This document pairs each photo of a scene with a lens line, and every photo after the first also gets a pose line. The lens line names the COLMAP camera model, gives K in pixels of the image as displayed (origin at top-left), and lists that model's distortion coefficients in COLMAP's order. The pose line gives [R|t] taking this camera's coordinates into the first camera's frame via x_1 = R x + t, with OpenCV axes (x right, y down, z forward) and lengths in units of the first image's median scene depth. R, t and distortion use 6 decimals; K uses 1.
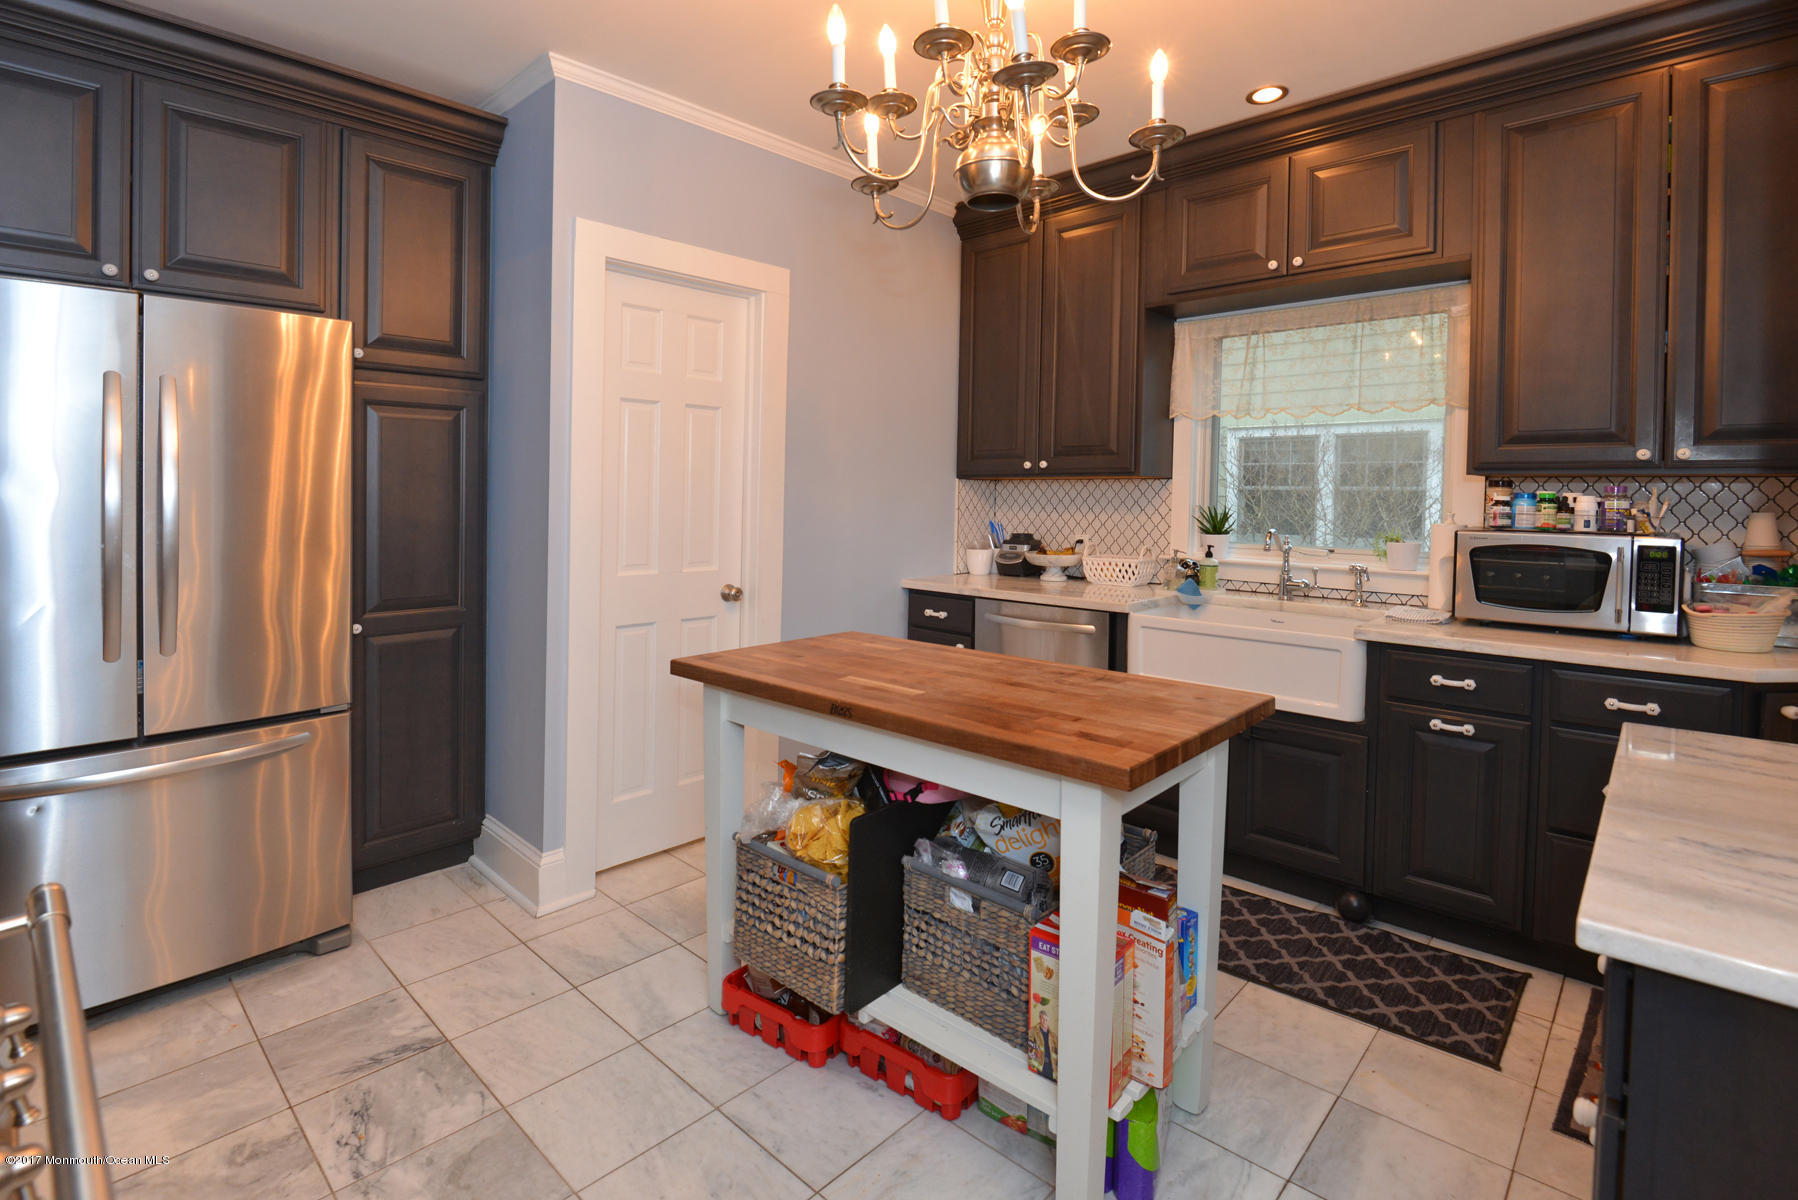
lens RADIAL K [[856.5, 0, 885.3], [0, 856.5, 528.9], [0, 0, 1]] dist [0.000973, 0.000357]
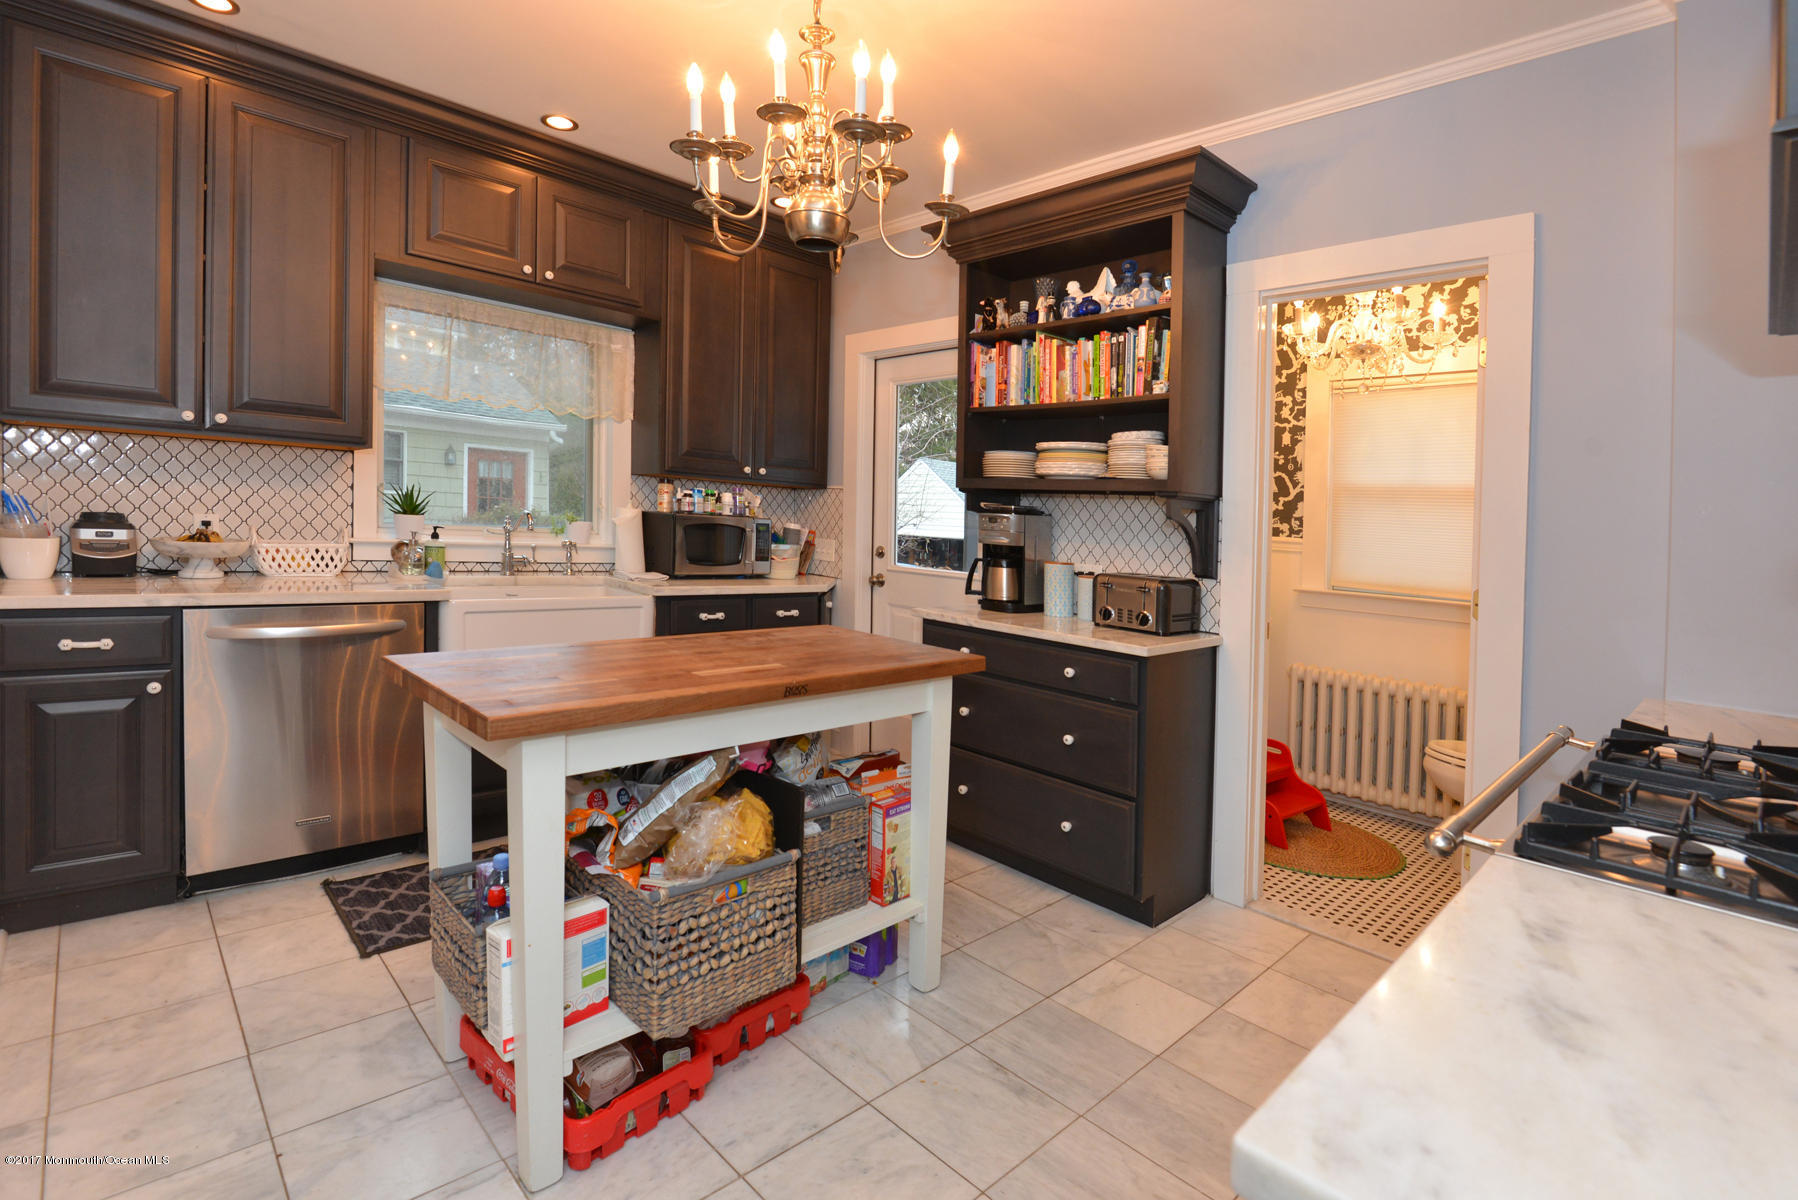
lens RADIAL K [[856.5, 0, 885.3], [0, 856.5, 528.9], [0, 0, 1]] dist [0.000973, 0.000357]
pose [[0.057085, -0.013225, 0.998282, -0.594690], [-0.011733, 0.999834, 0.013917, 0.002783], [-0.998300, -0.012507, 0.056920, 0.461142]]
